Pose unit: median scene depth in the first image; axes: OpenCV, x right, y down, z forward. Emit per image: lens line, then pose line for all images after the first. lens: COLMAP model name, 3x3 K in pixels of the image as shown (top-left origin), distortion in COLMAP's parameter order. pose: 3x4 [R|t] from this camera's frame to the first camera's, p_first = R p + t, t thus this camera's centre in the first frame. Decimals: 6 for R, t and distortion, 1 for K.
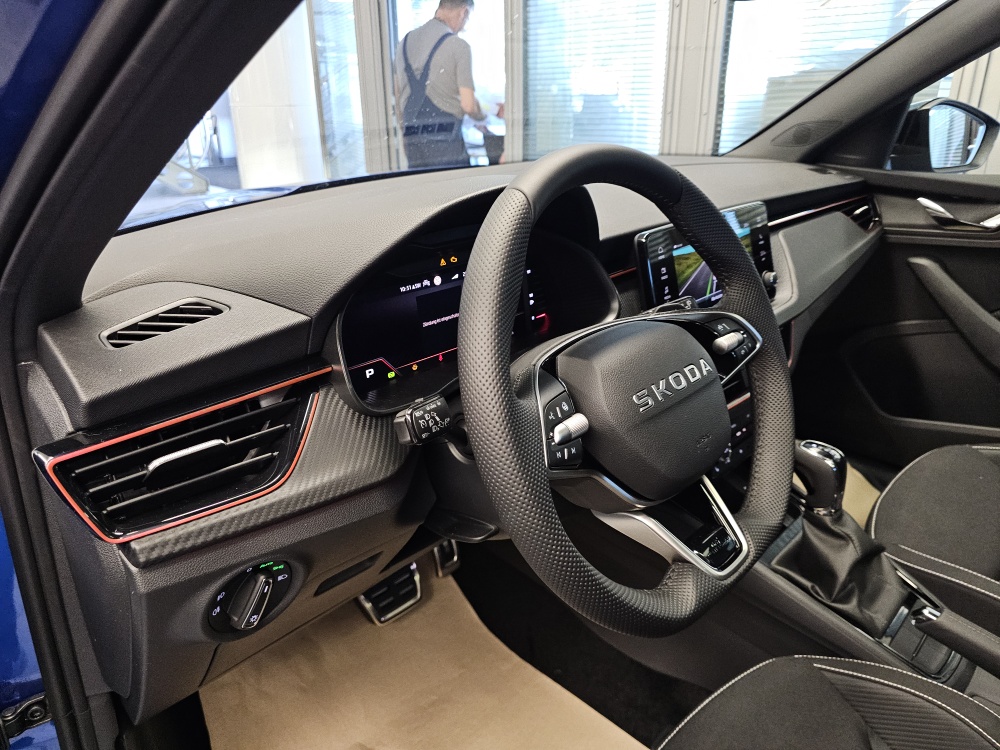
lens RADIAL K [[681.8, 0, 494.6], [0, 681.8, 373.1], [0, 0, 1]] dist [0.032166, -0.046707]
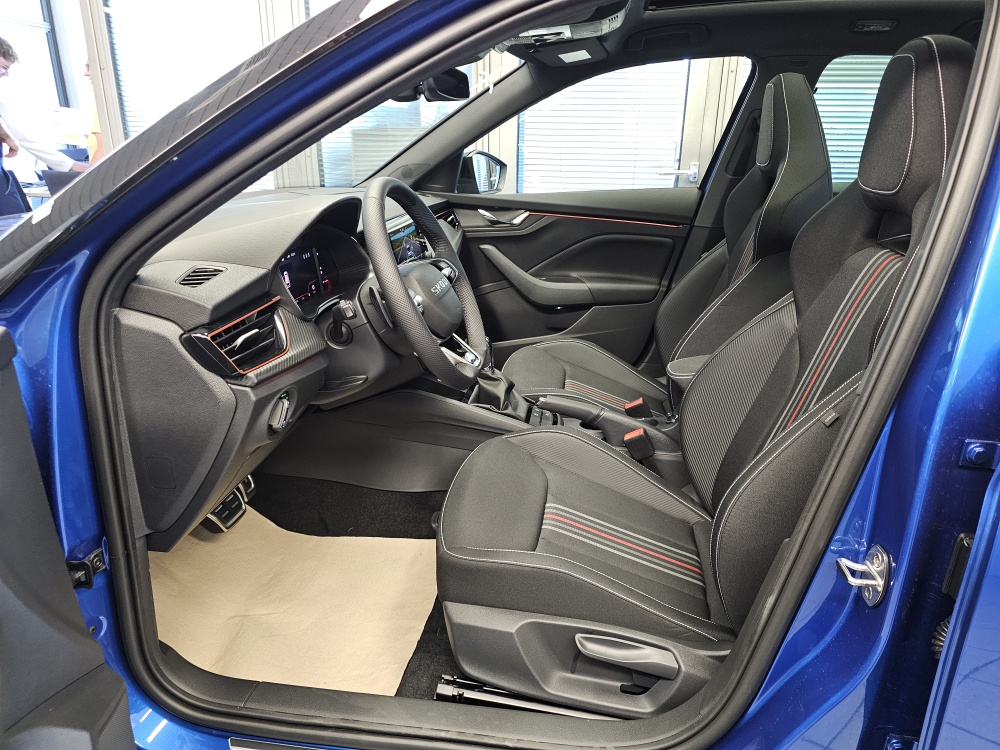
lens RADIAL K [[681.8, 0, 513.0], [0, 681.8, 357.4], [0, 0, 1]] dist [0.032166, -0.046707]
pose [[0.789696, -0.164875, 0.590928, -0.579140], [0.205133, 0.978733, -0.001056, 0.190517], [-0.578187, 0.122053, 0.806724, -0.567640]]
